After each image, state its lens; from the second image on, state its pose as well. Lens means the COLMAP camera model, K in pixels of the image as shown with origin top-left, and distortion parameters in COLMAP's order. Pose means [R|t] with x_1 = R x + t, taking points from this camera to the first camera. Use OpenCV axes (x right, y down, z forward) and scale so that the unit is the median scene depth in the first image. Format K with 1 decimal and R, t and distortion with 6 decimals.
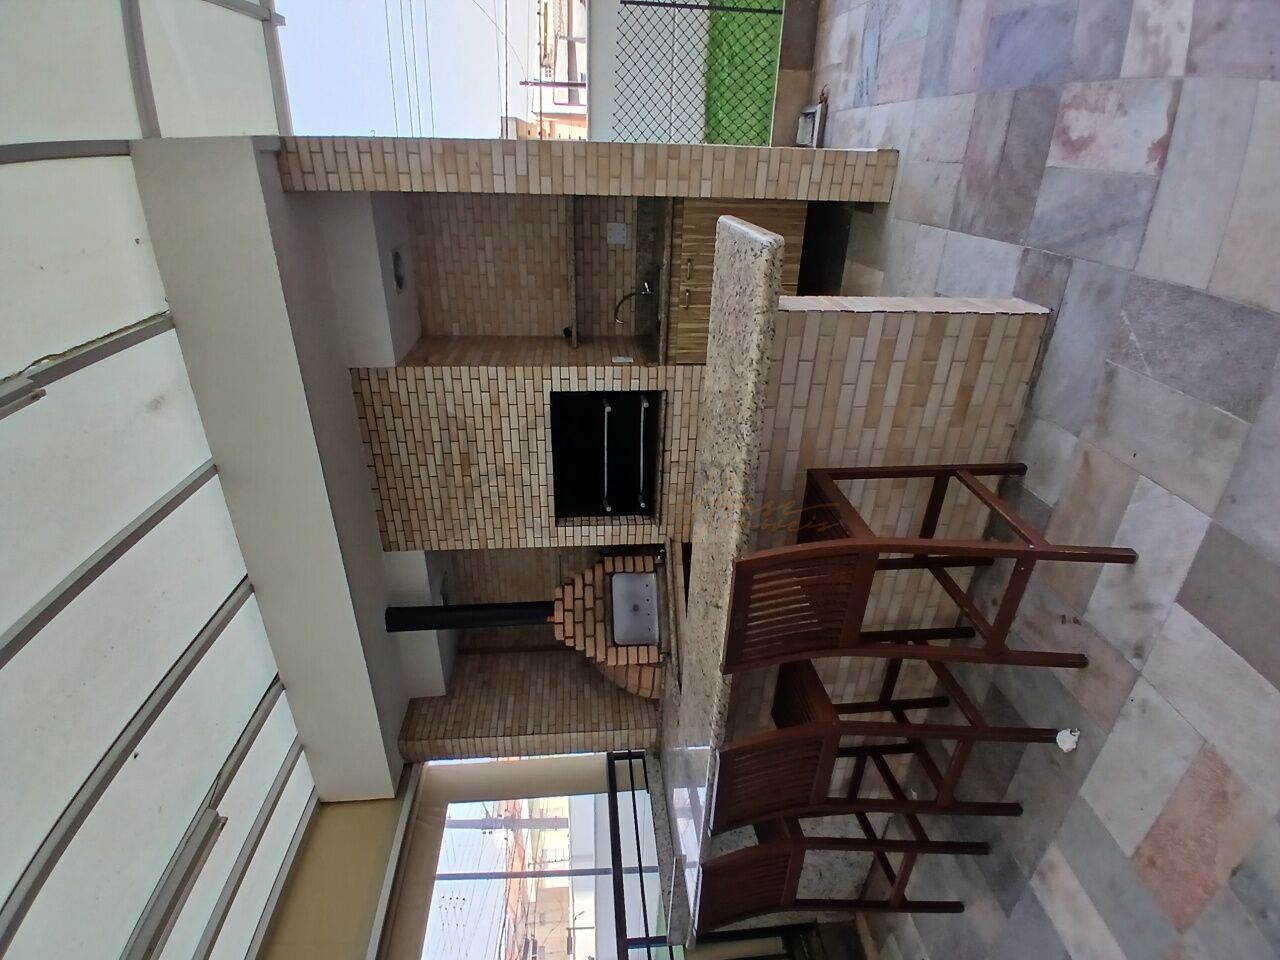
lens RADIAL K [[642.2, 0, 637.2], [0, 642.2, 477.5], [0, 0, 1]] dist [0.012443, -0.050363]
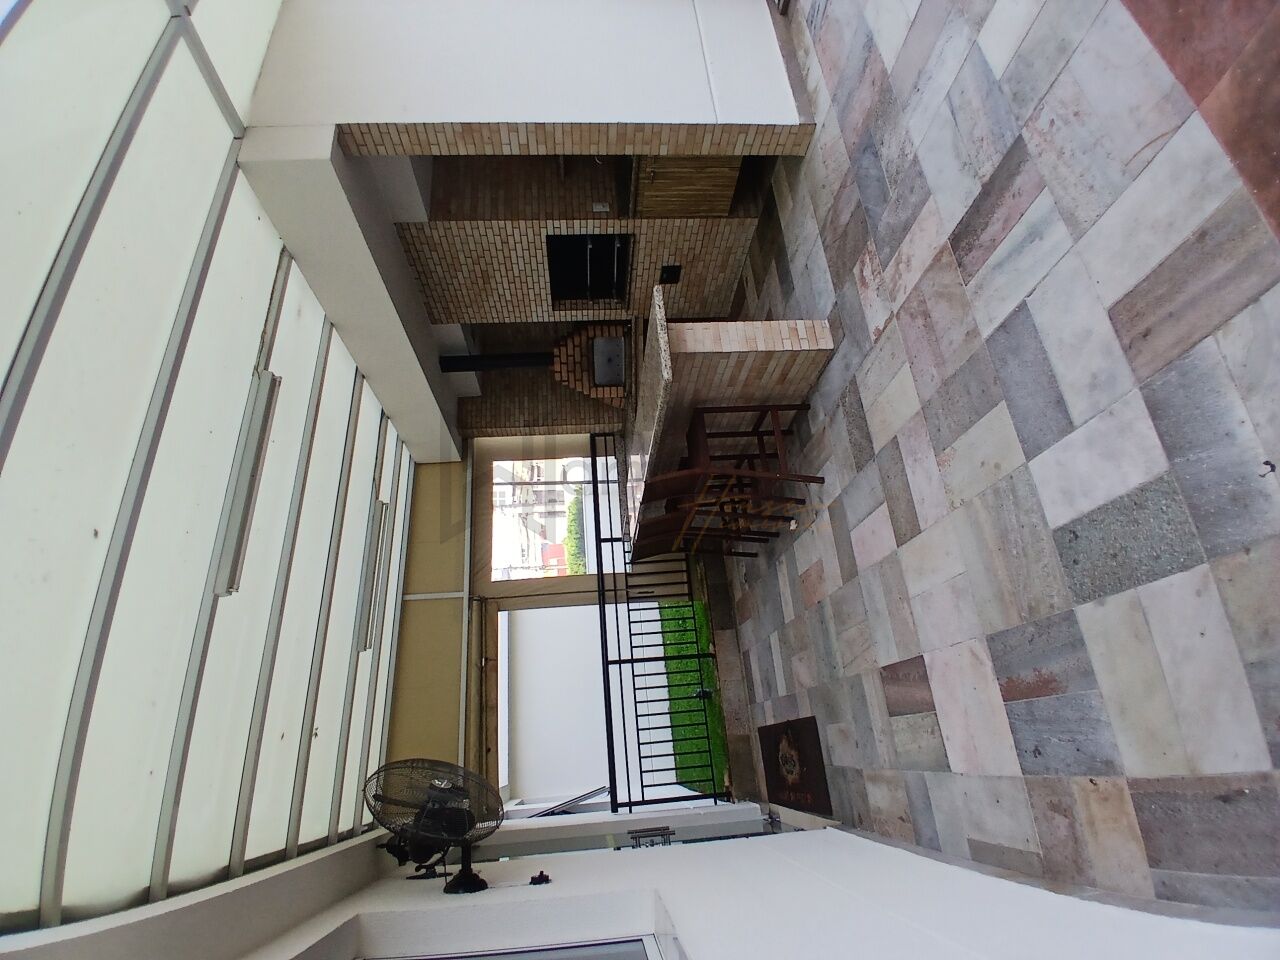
lens RADIAL K [[642.2, 0, 637.2], [0, 642.2, 477.5], [0, 0, 1]] dist [0.012443, -0.050363]
pose [[0.999062, 0.027343, 0.033568, 0.020938], [-0.042445, 0.771387, 0.634949, -0.589463], [-0.008533, -0.635779, 0.771824, -0.337065]]
